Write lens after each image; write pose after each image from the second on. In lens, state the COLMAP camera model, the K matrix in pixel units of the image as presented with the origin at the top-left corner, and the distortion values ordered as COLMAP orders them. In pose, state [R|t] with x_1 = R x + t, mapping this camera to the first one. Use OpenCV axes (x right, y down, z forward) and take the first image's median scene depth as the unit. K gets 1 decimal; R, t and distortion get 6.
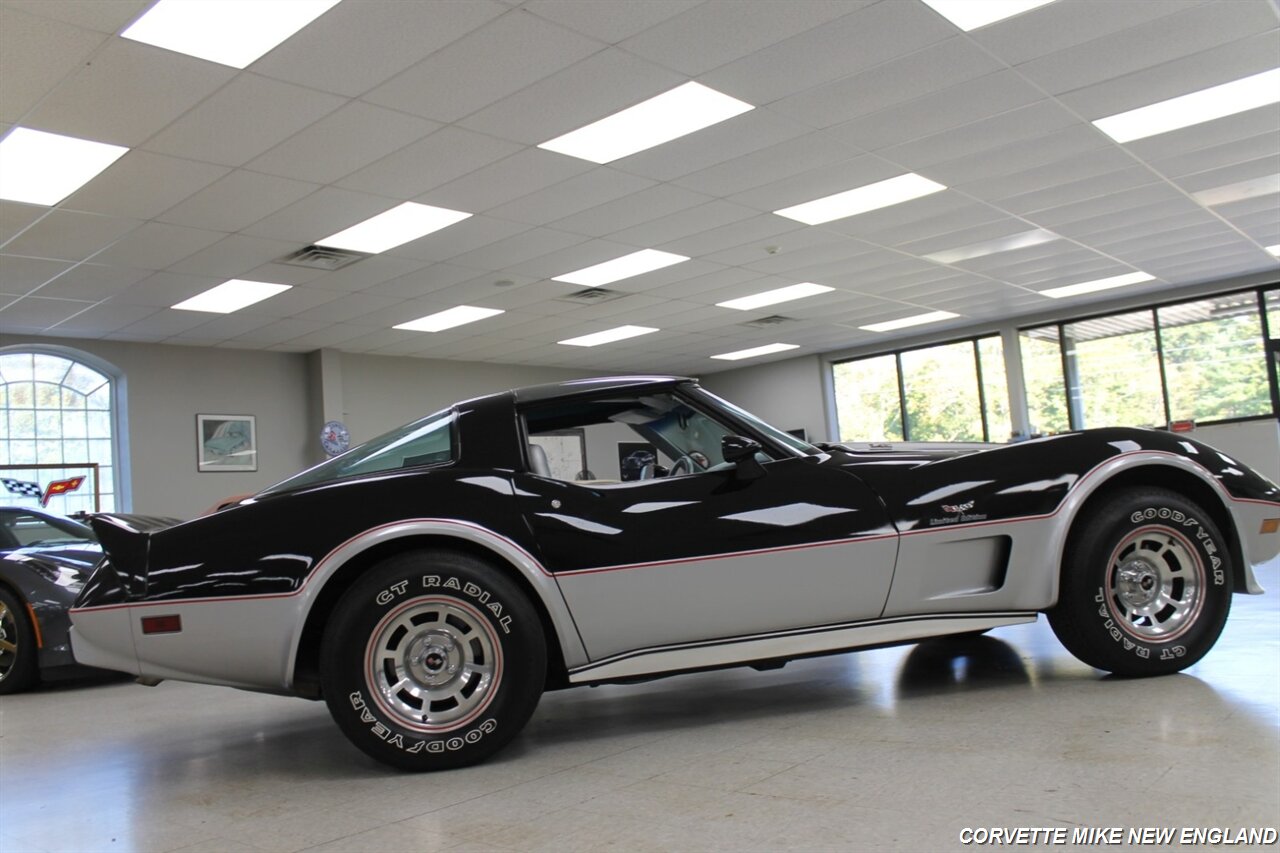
lens RADIAL K [[1061.9, 0, 646.7], [0, 1061.9, 445.5], [0, 0, 1]] dist [-0.140074, 0.076449]
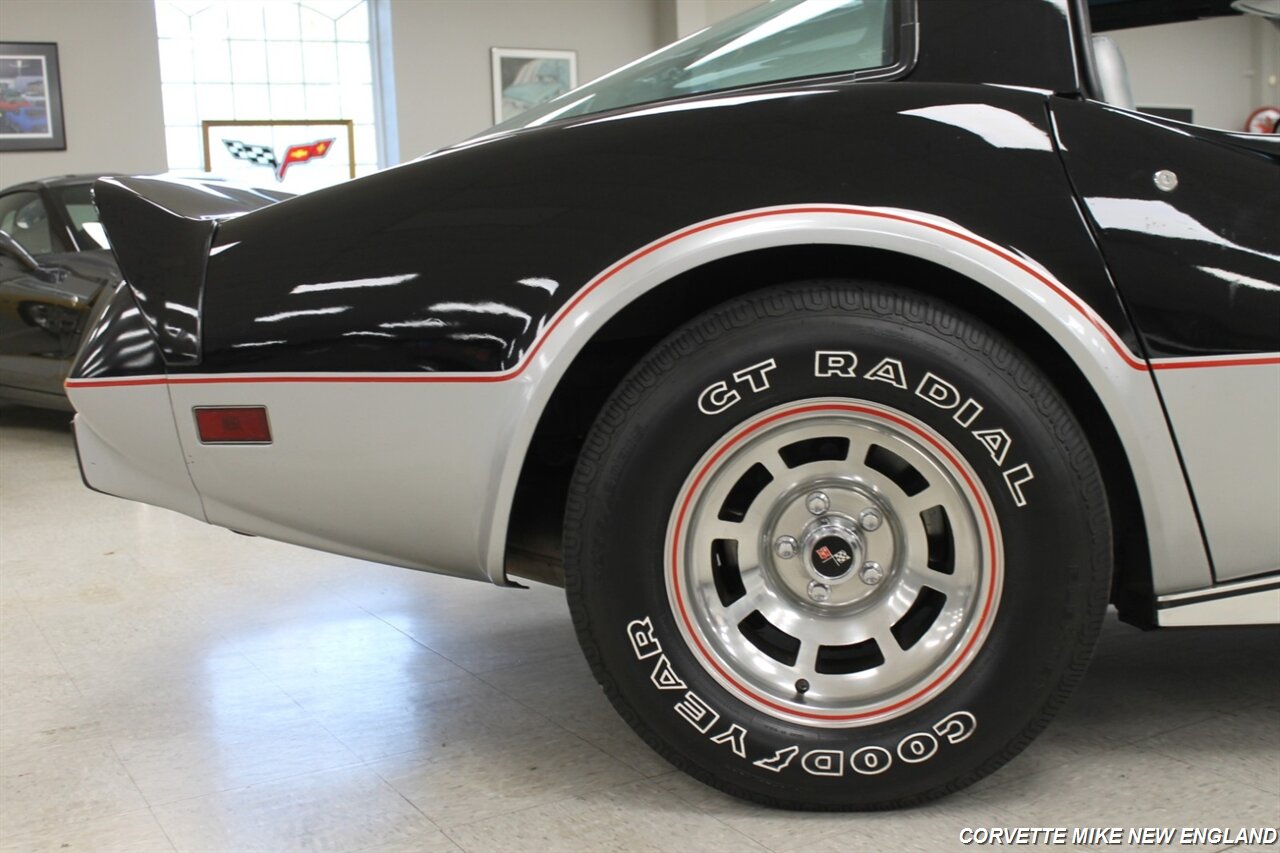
lens RADIAL K [[1436.0, 0, 647.3], [0, 1436.0, 433.1], [0, 0, 1]] dist [-0.079909, 0.000000]
pose [[0.946229, 0.082908, -0.312693, -0.092431], [-0.012877, 0.975488, 0.219677, 0.033551], [0.323241, -0.203838, 0.924102, 0.435811]]
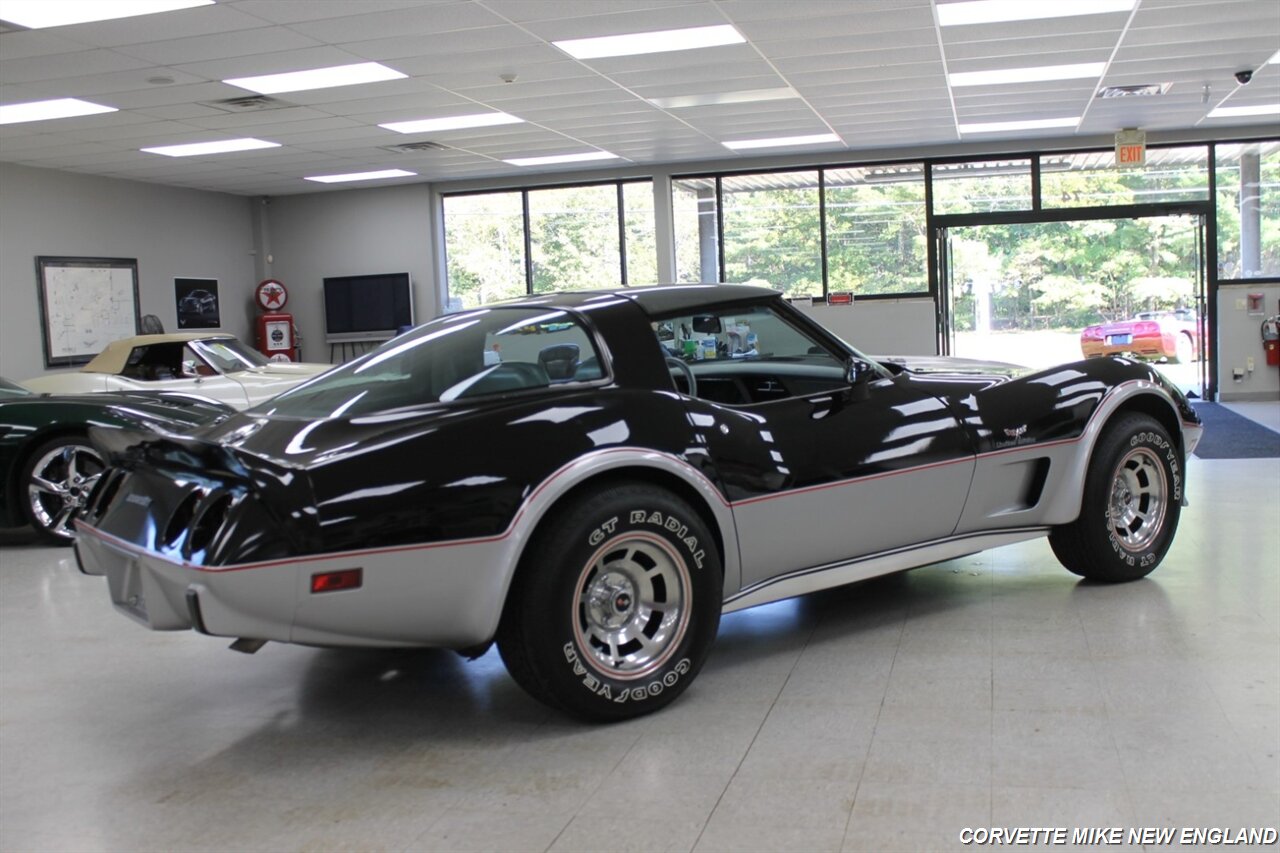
lens RADIAL K [[1304.3, 0, 645.9], [0, 1304.3, 432.4], [0, 0, 1]] dist [-0.109489, 0.000000]
pose [[0.898781, 0.004909, 0.438371, -0.640724], [-0.058209, 0.992420, 0.108230, -0.062154], [-0.434517, -0.122792, 0.892254, -0.006750]]
